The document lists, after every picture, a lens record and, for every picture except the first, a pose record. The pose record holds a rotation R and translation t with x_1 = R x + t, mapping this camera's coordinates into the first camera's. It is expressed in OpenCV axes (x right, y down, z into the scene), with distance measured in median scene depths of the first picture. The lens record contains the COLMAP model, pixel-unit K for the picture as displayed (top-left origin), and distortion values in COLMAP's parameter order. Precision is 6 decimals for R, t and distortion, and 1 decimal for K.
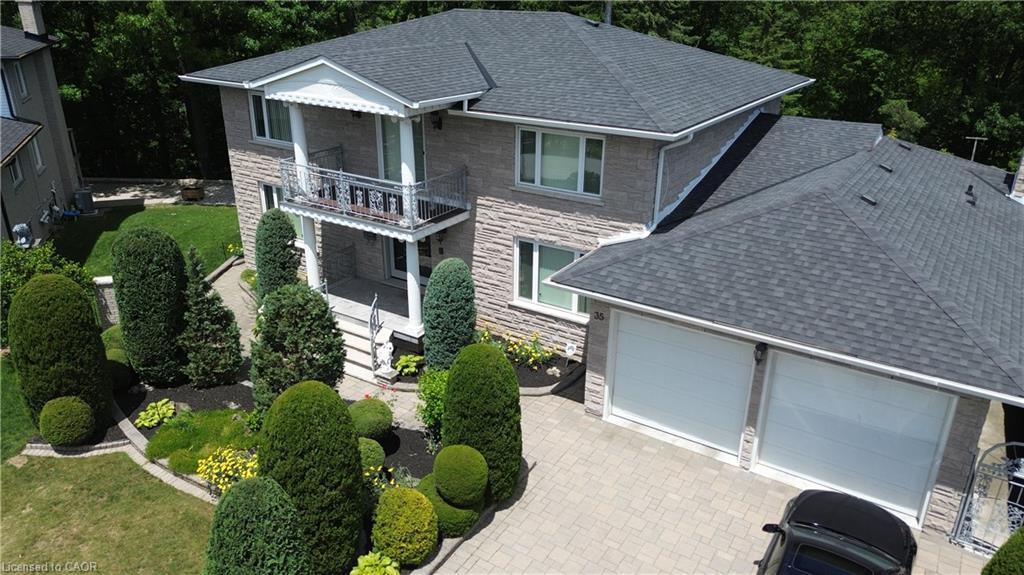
lens RADIAL K [[727.1, 0, 508.1], [0, 727.1, 287.2], [0, 0, 1]] dist [0.054253, -0.046349]
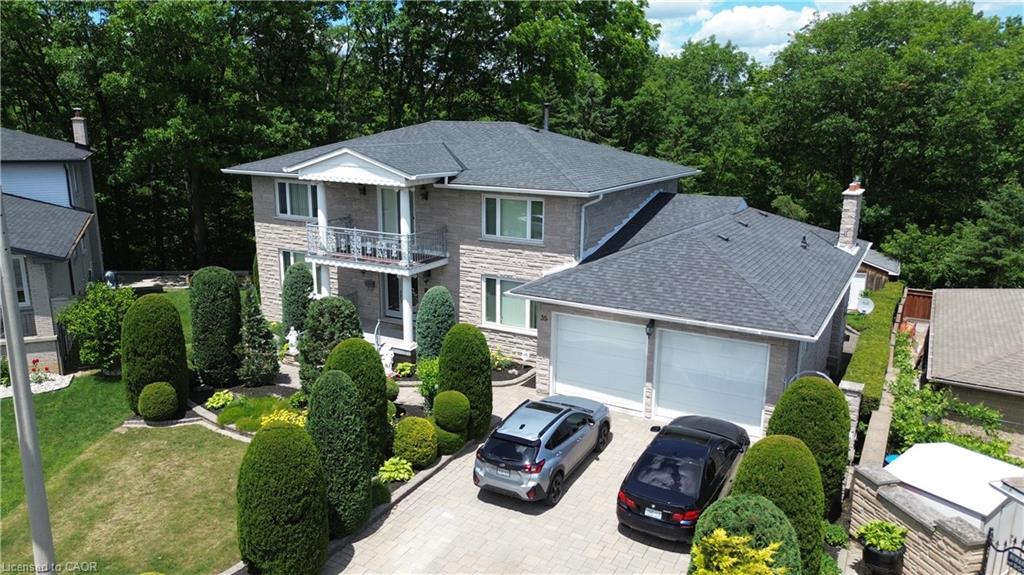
lens RADIAL K [[727.1, 0, 508.8], [0, 727.1, 283.4], [0, 0, 1]] dist [0.054253, -0.046349]
pose [[0.997985, -0.015852, 0.061446, -0.027021], [0.025741, 0.986183, -0.163647, 0.183758], [-0.058002, 0.164899, 0.984603, -0.369999]]
